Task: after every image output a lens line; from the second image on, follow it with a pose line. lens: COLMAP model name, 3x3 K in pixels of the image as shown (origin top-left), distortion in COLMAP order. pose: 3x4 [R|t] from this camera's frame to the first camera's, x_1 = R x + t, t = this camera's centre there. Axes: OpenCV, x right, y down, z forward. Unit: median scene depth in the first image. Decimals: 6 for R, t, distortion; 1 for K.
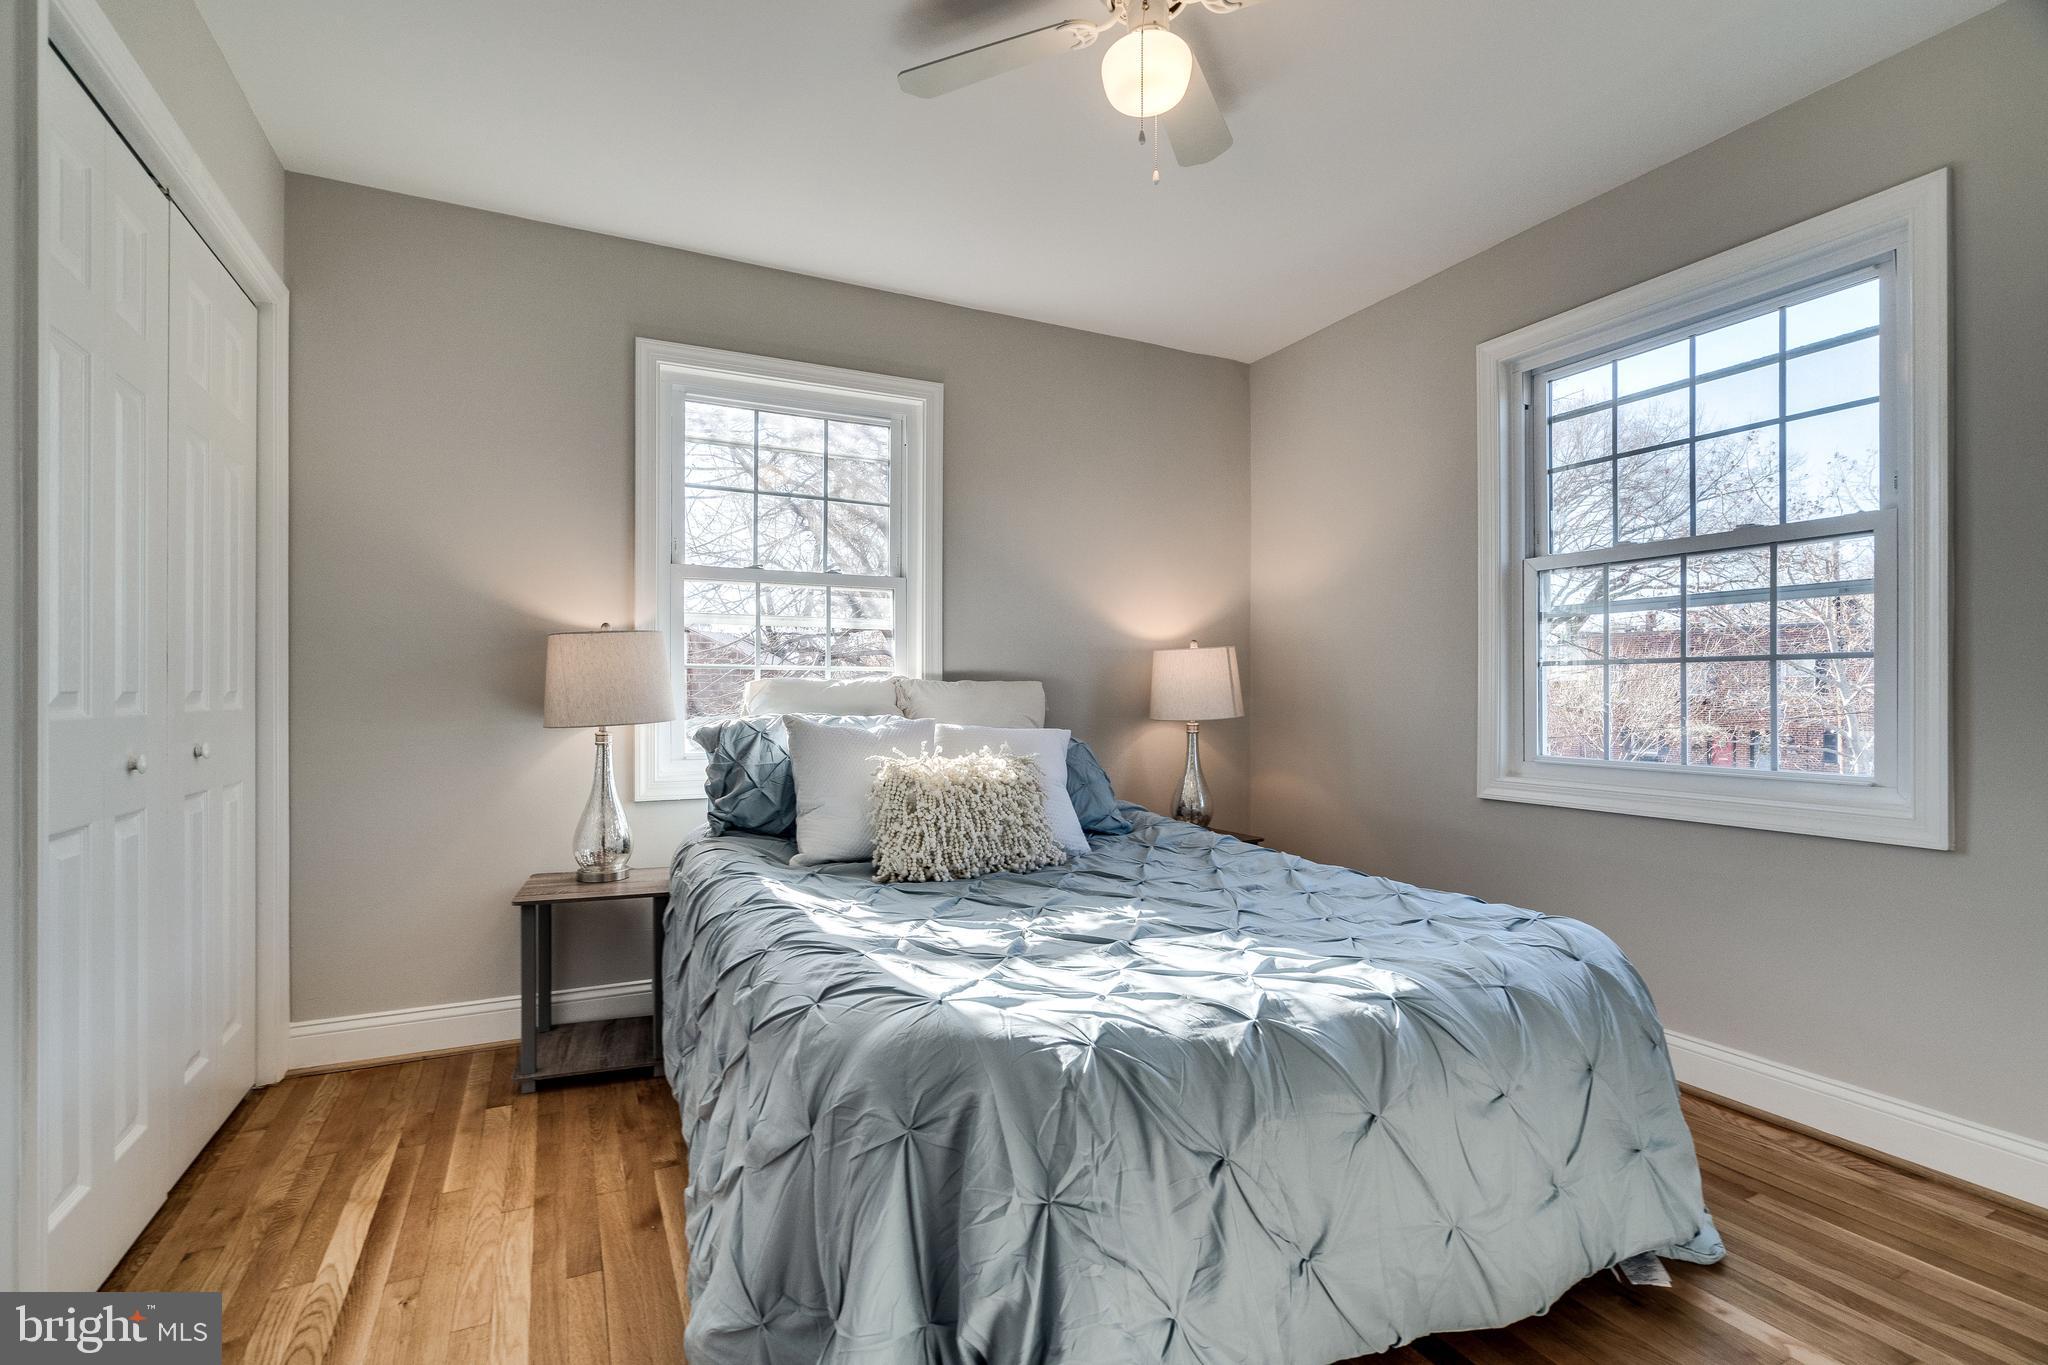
lens RADIAL K [[925.3, 0, 1019.8], [0, 925.3, 685.3], [0, 0, 1]] dist [-0.004220, -0.000959]
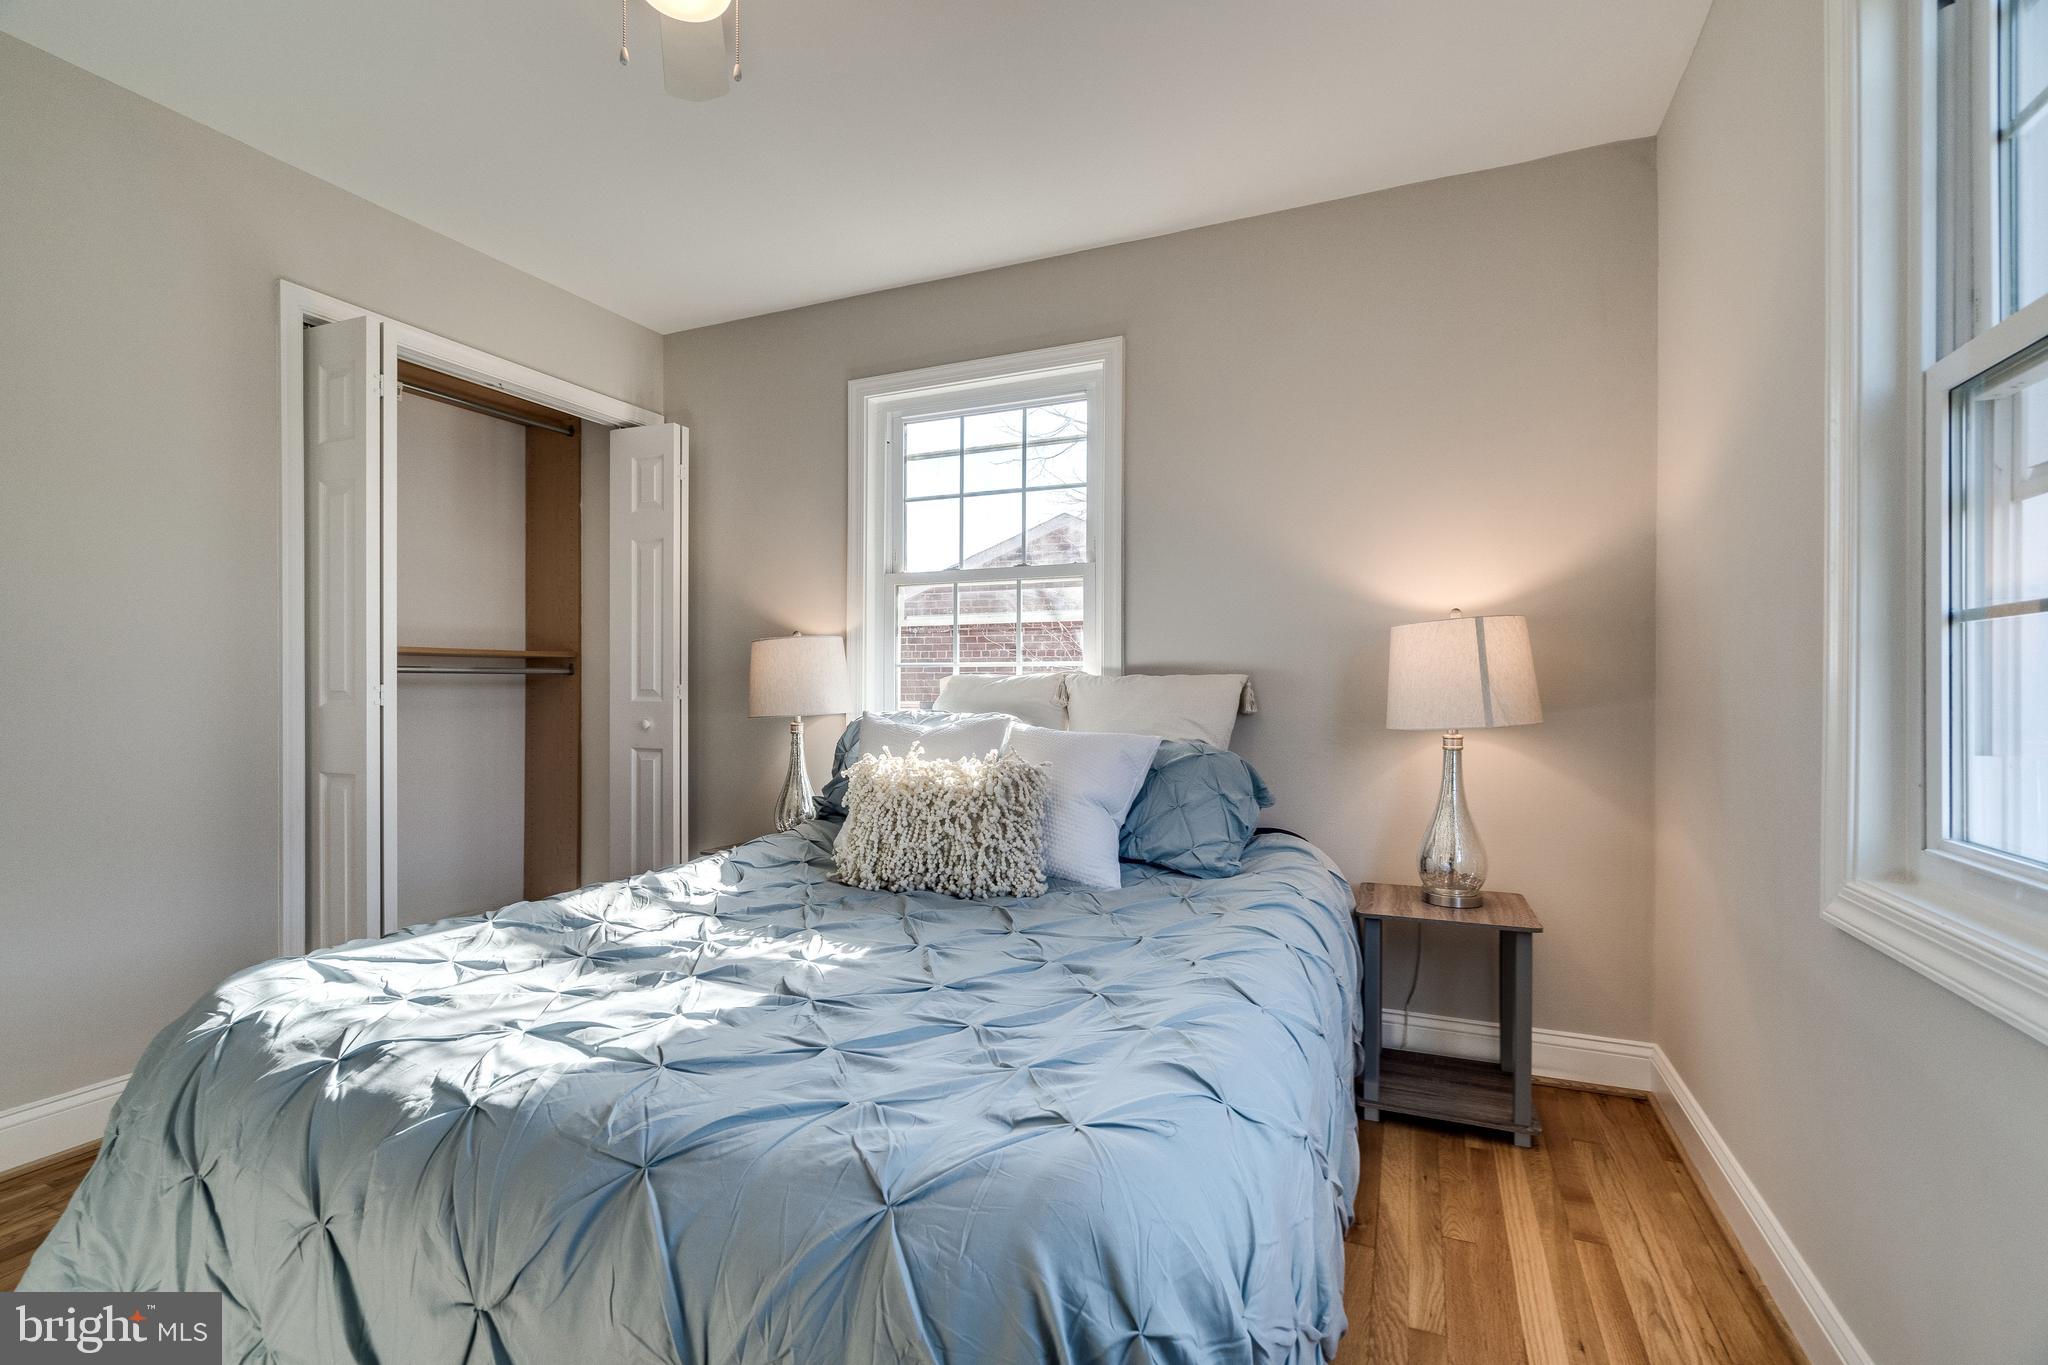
lens RADIAL K [[925.3, 0, 1023.8], [0, 925.3, 688.8], [0, 0, 1]] dist [-0.004220, -0.000959]
pose [[0.644046, 0.000163, -0.764987, 0.580090], [0.005694, 0.999971, 0.005006, 0.002850], [0.764966, -0.007579, 0.644026, 0.402111]]
